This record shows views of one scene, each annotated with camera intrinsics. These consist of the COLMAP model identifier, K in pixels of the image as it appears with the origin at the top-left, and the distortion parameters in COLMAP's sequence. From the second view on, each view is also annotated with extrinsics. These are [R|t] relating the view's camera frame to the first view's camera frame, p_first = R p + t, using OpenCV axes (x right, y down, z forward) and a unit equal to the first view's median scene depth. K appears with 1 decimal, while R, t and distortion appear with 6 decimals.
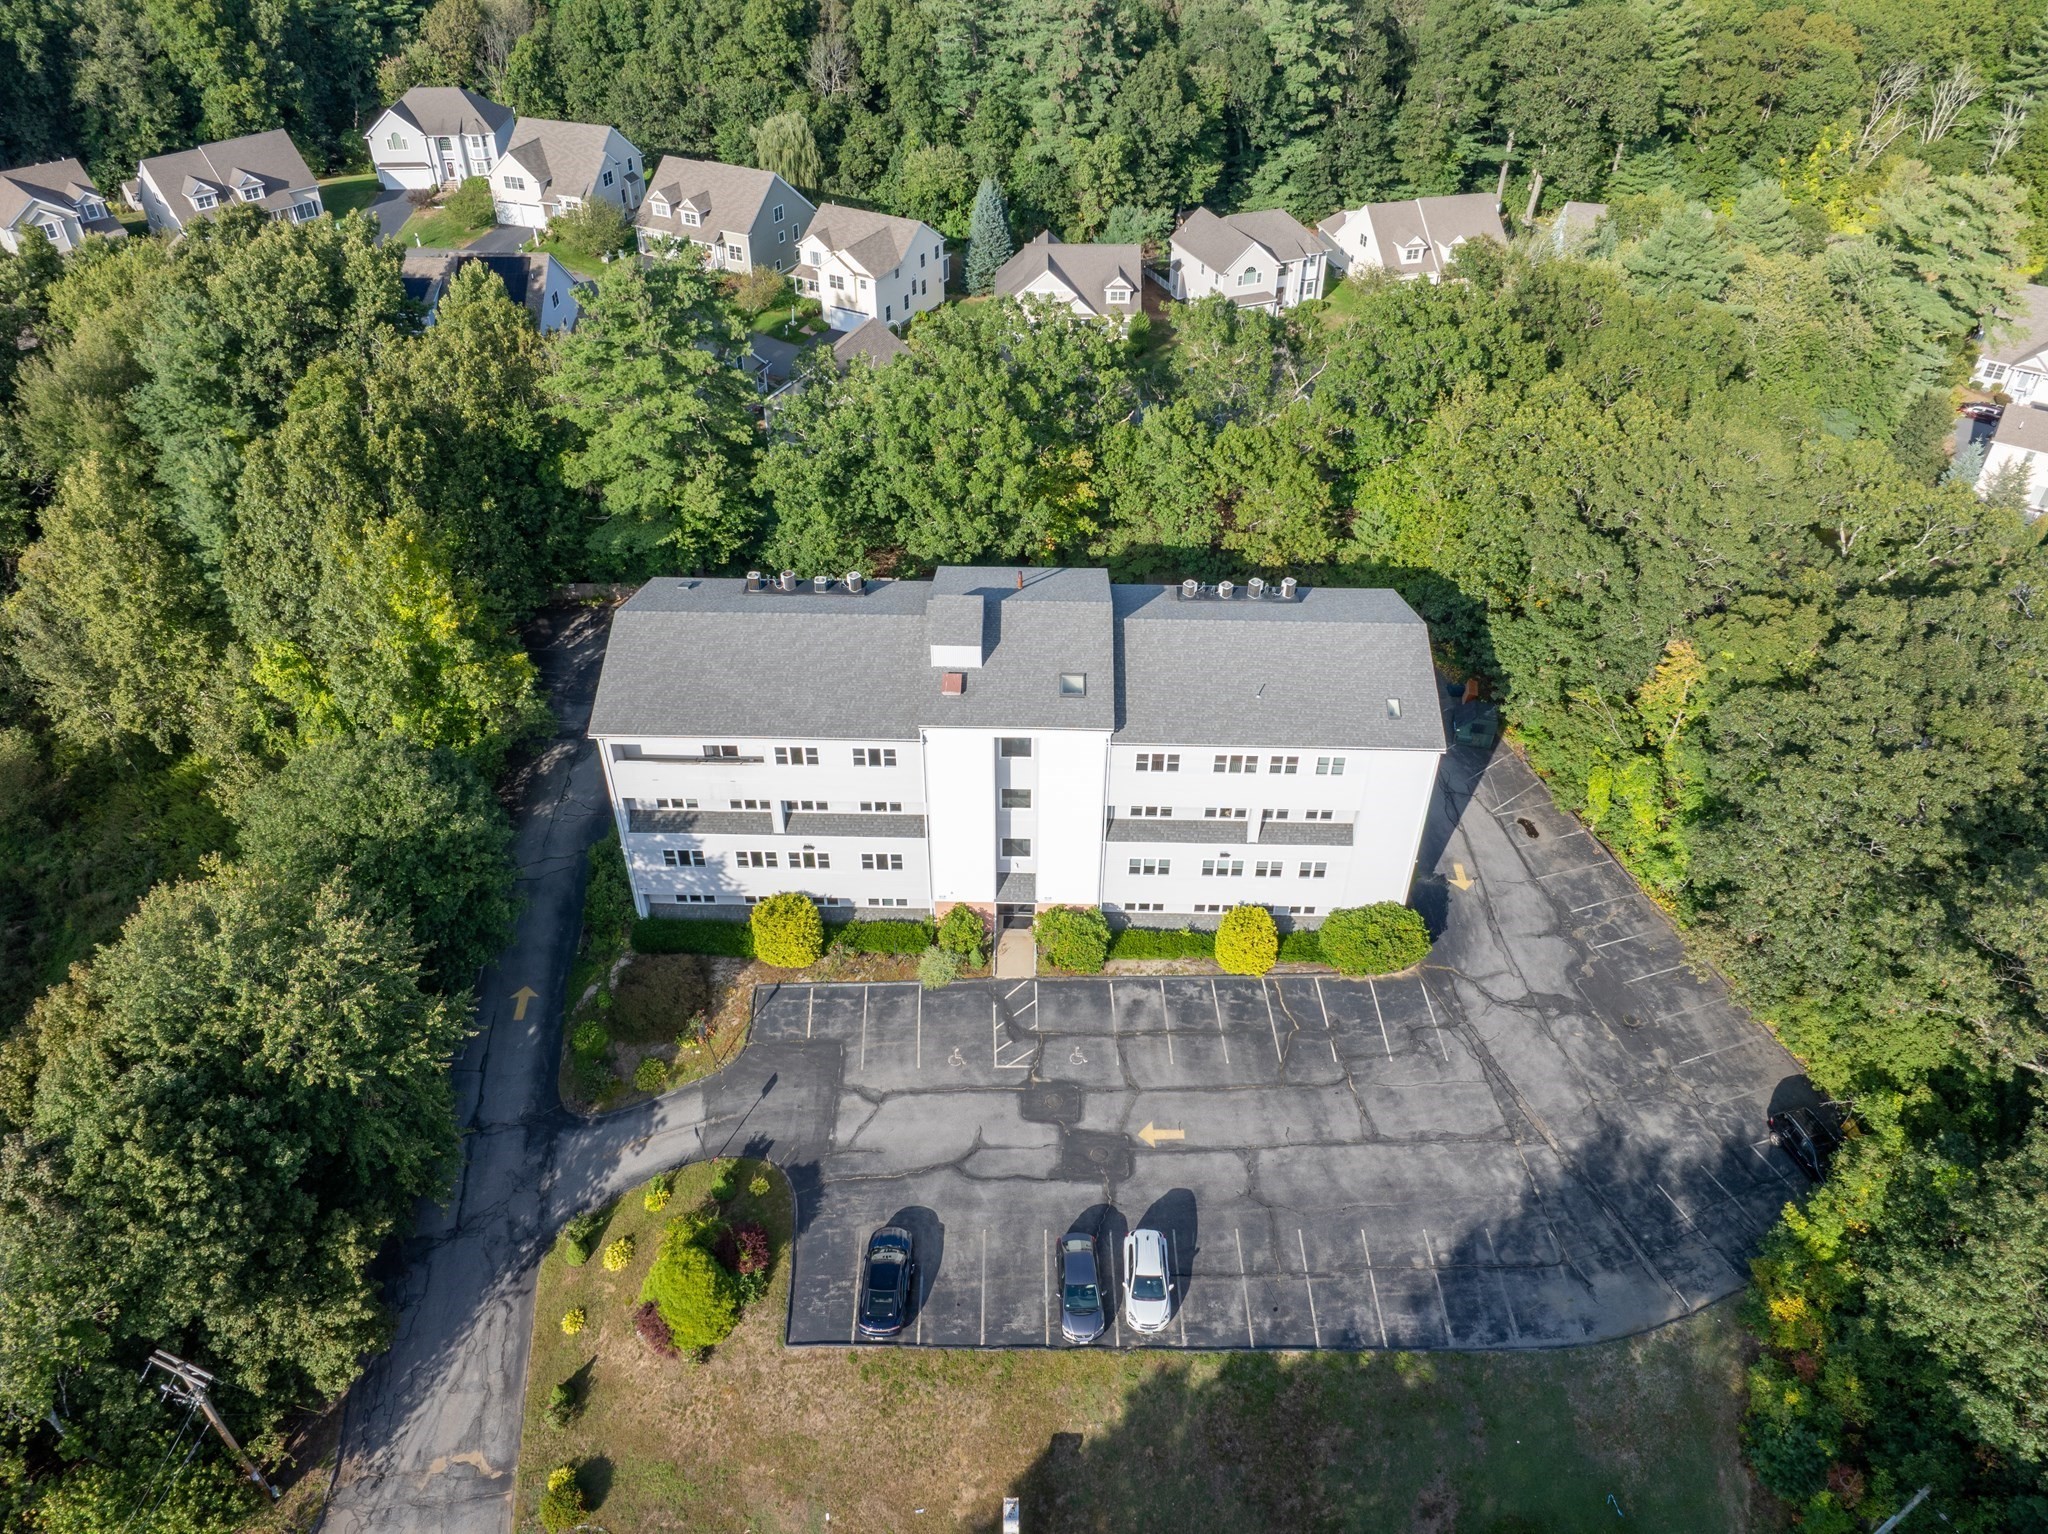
lens RADIAL K [[1425.5, 0, 1021.0], [0, 1425.5, 757.9], [0, 0, 1]] dist [-0.043518, 0.012447]
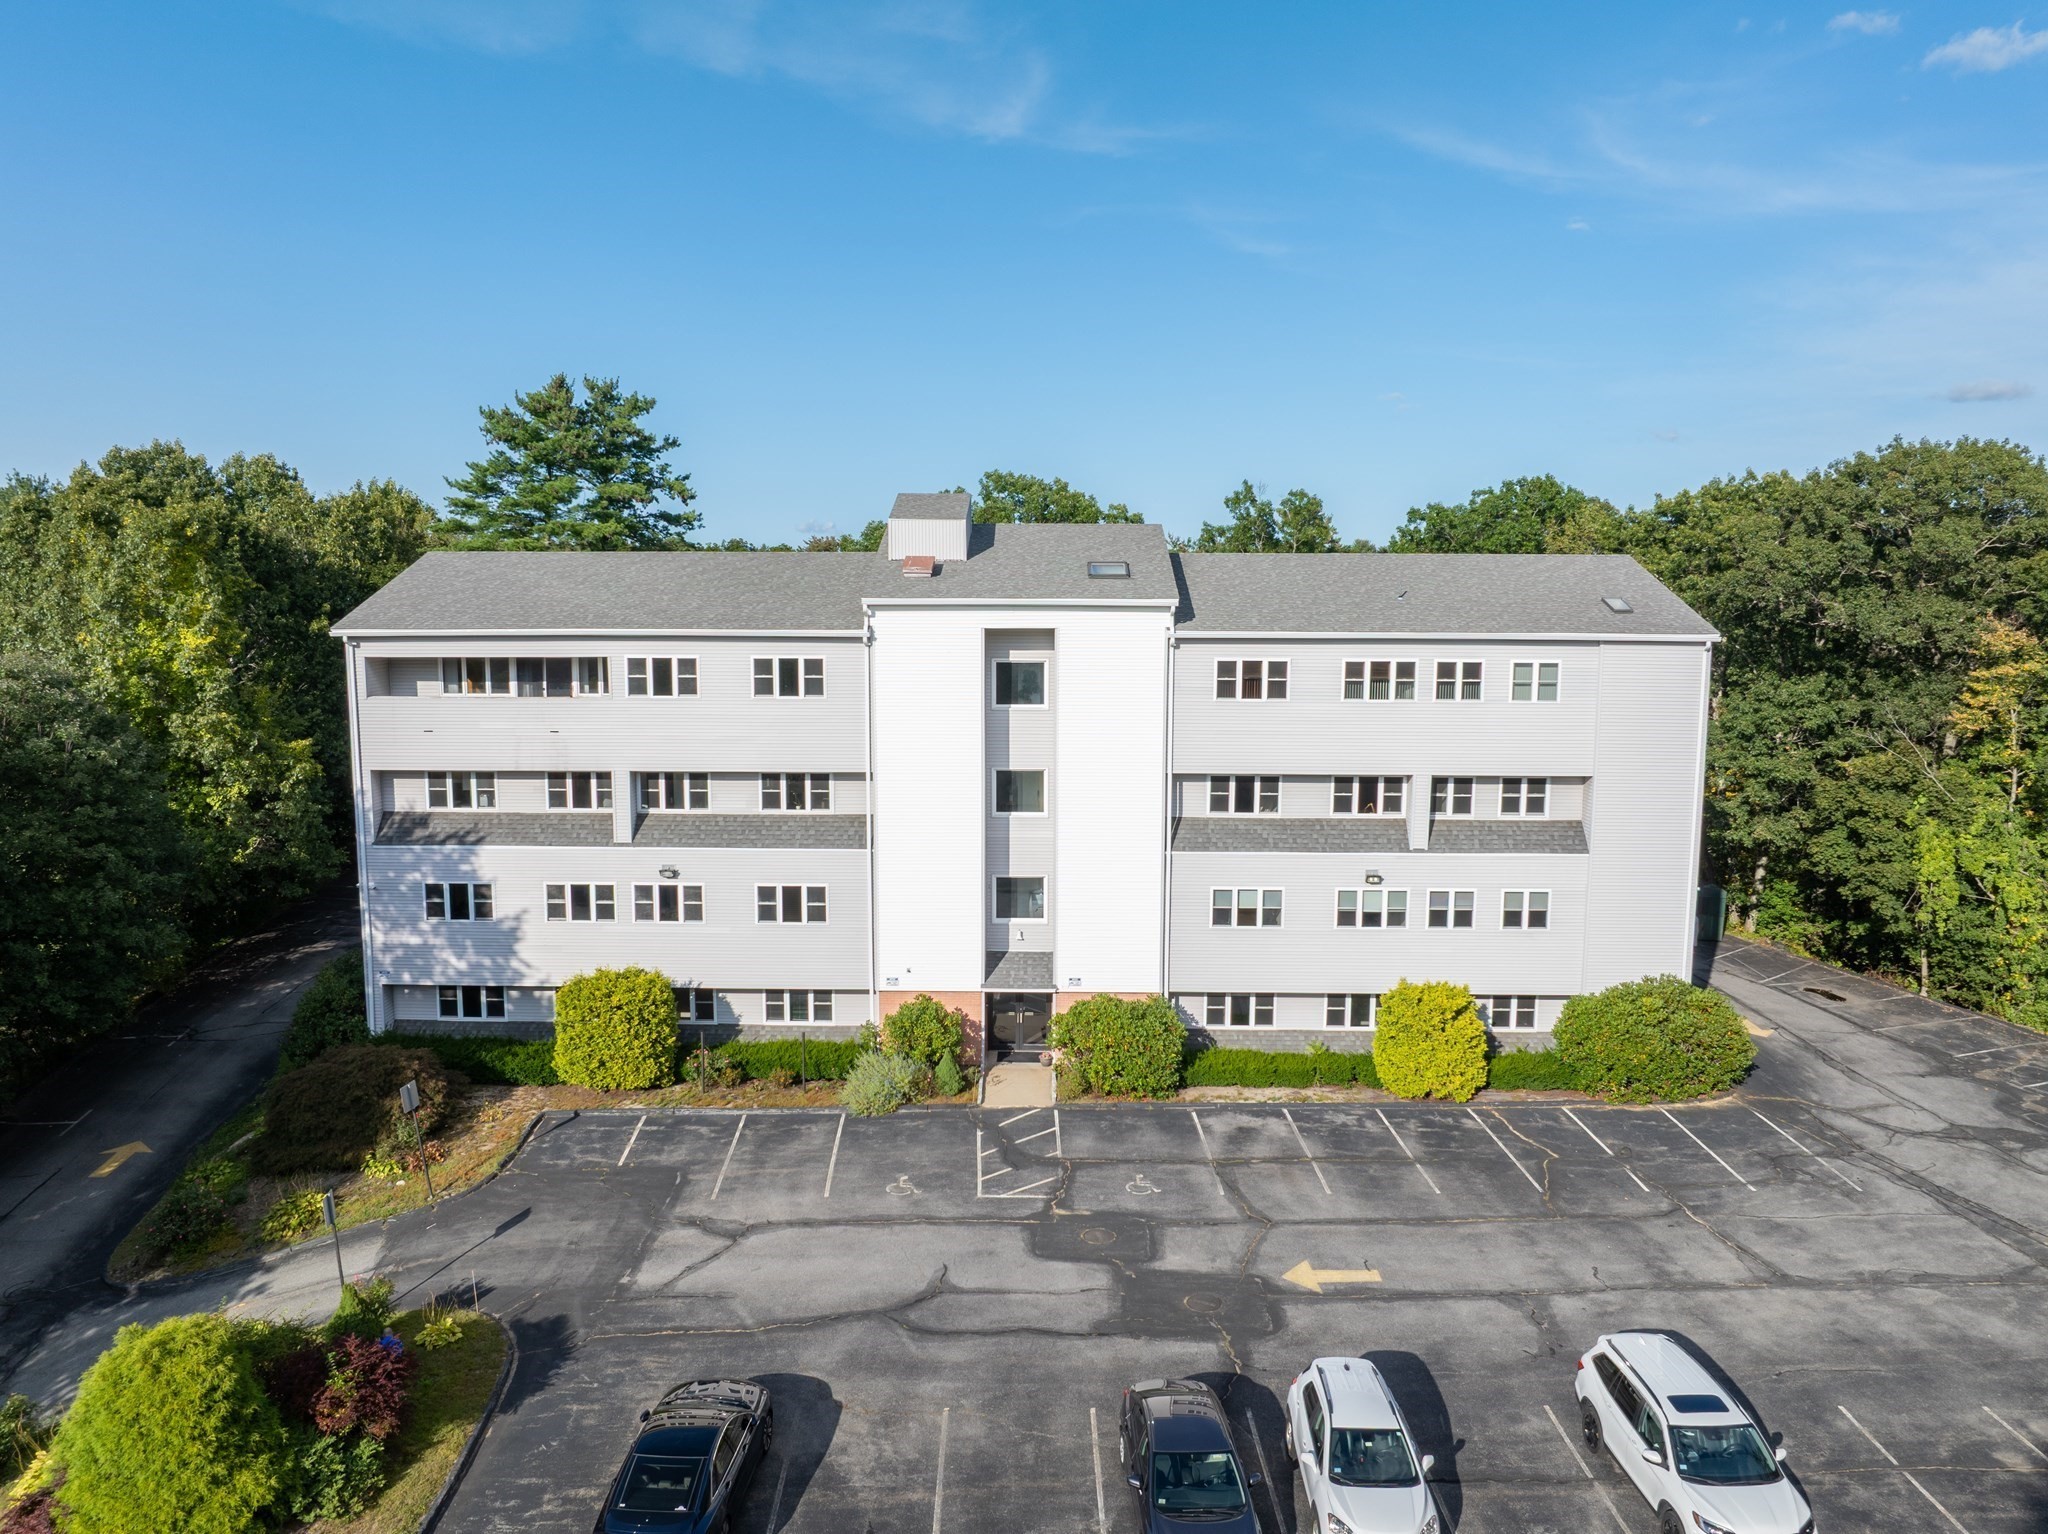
lens RADIAL K [[1425.5, 0, 1025.7], [0, 1425.5, 777.7], [0, 0, 1]] dist [-0.043518, 0.012447]
pose [[0.999992, -0.000814, 0.003816, -0.003180], [0.002668, 0.856225, -0.516597, 0.337757], [-0.002847, 0.516603, 0.856220, 0.477107]]
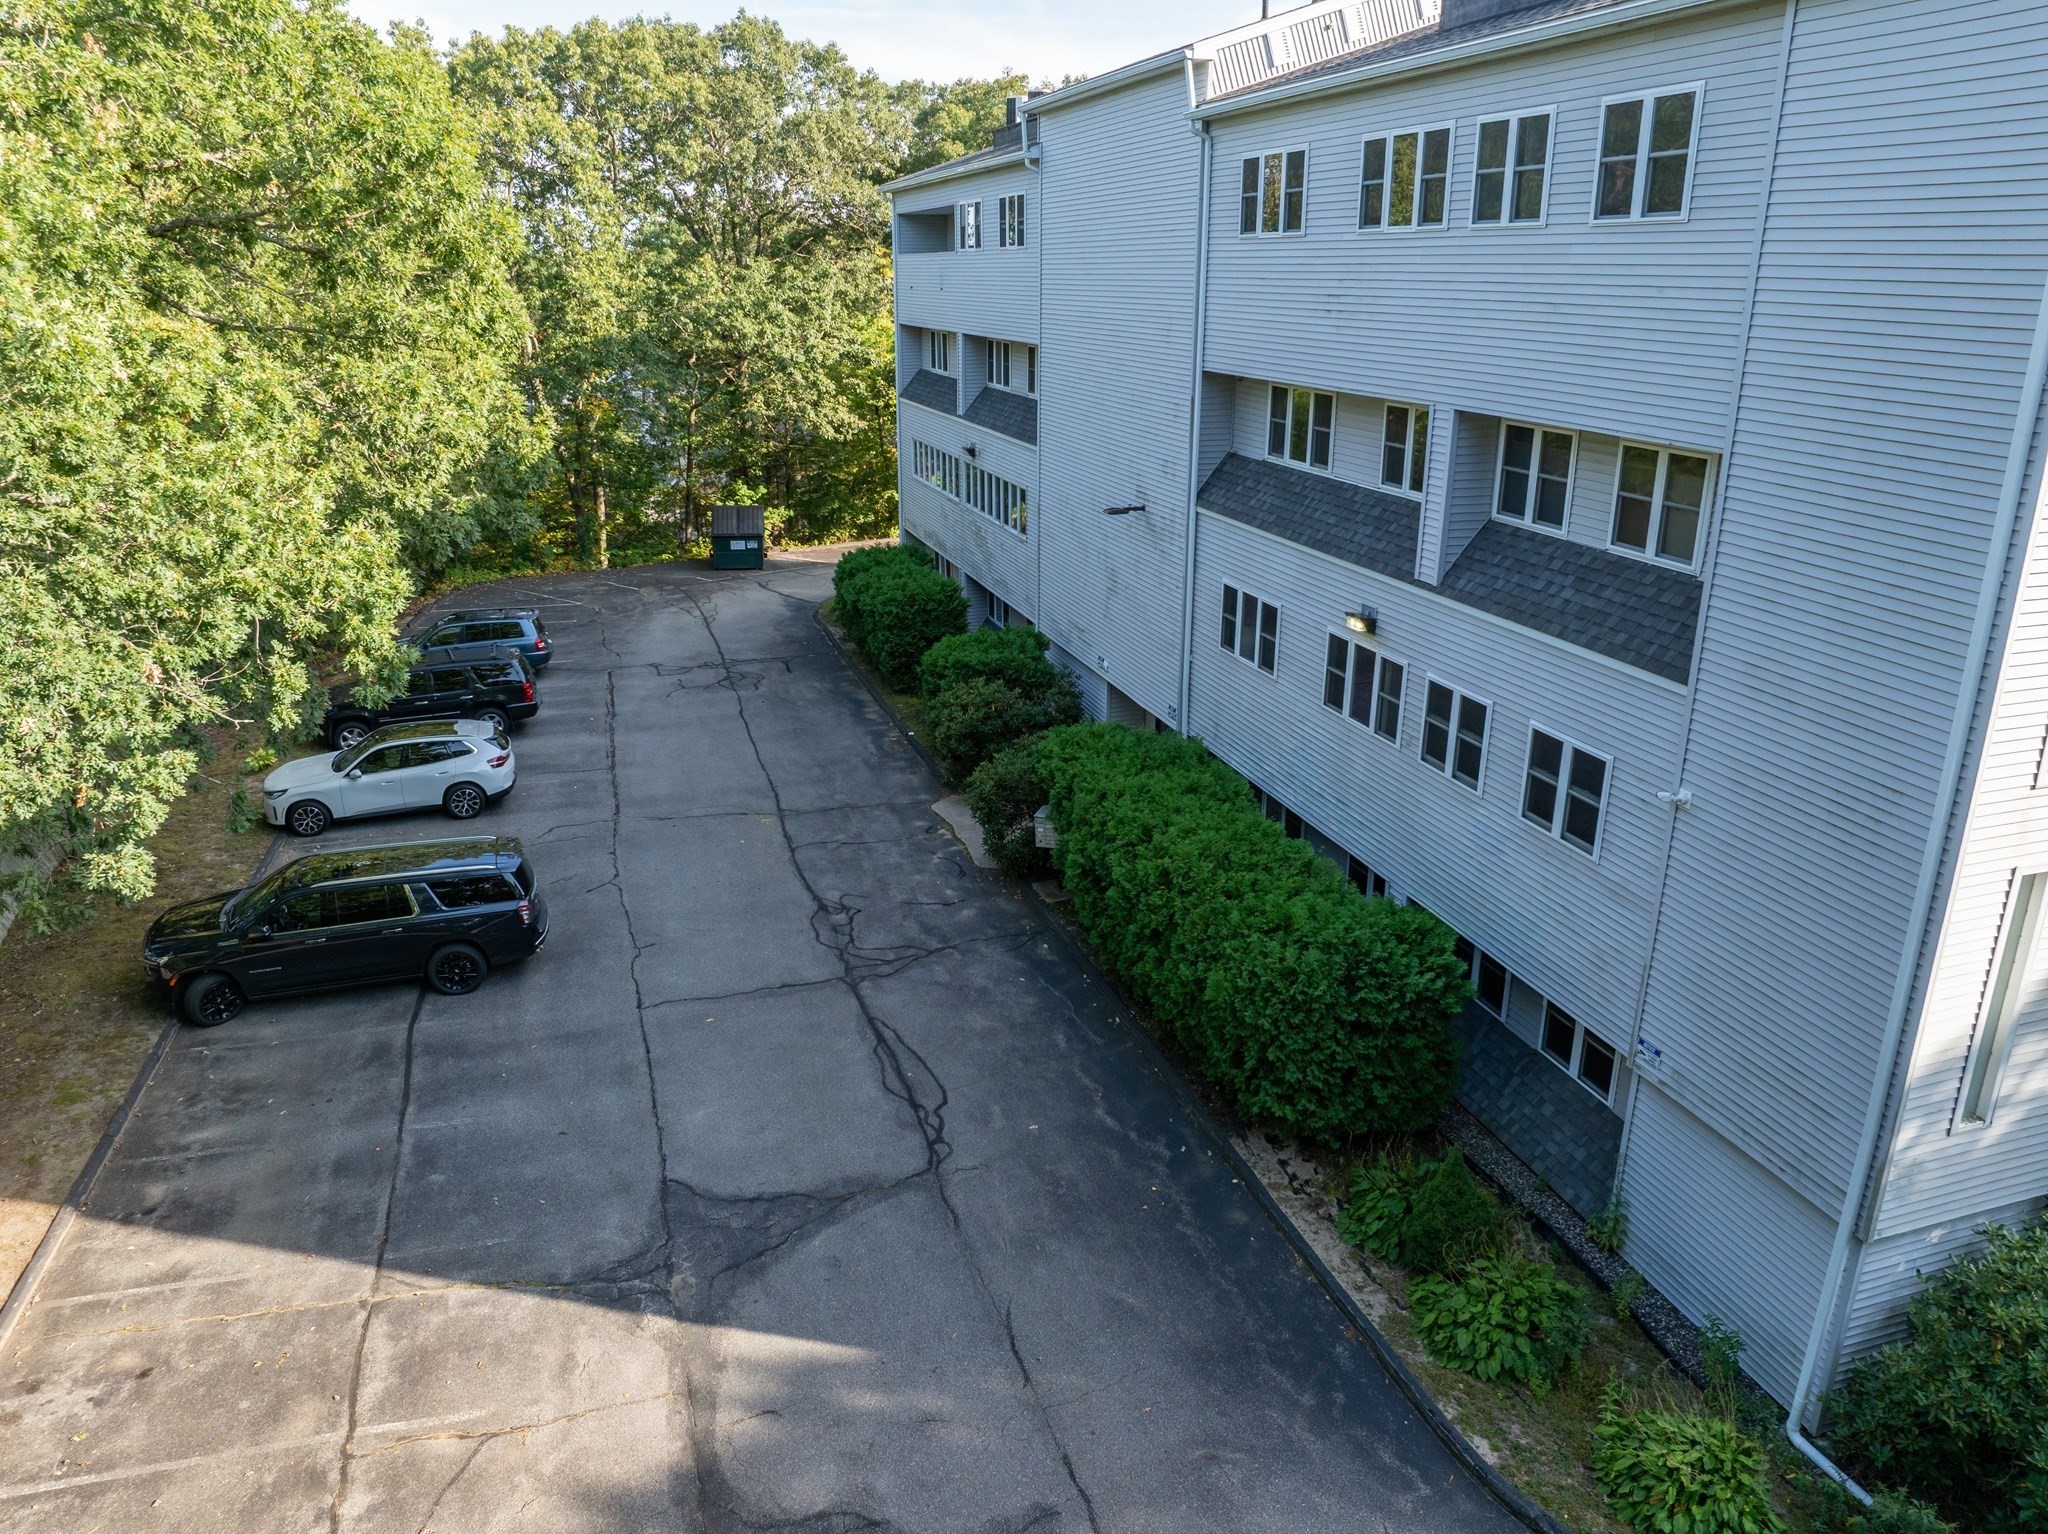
lens RADIAL K [[1425.5, 0, 1029.3], [0, 1425.5, 773.0], [0, 0, 1]] dist [-0.043518, 0.012447]
pose [[0.301643, 0.315095, -0.899848, 0.386759], [-0.586198, 0.805633, 0.085601, 0.108574], [0.751920, 0.501668, 0.427722, 0.846292]]
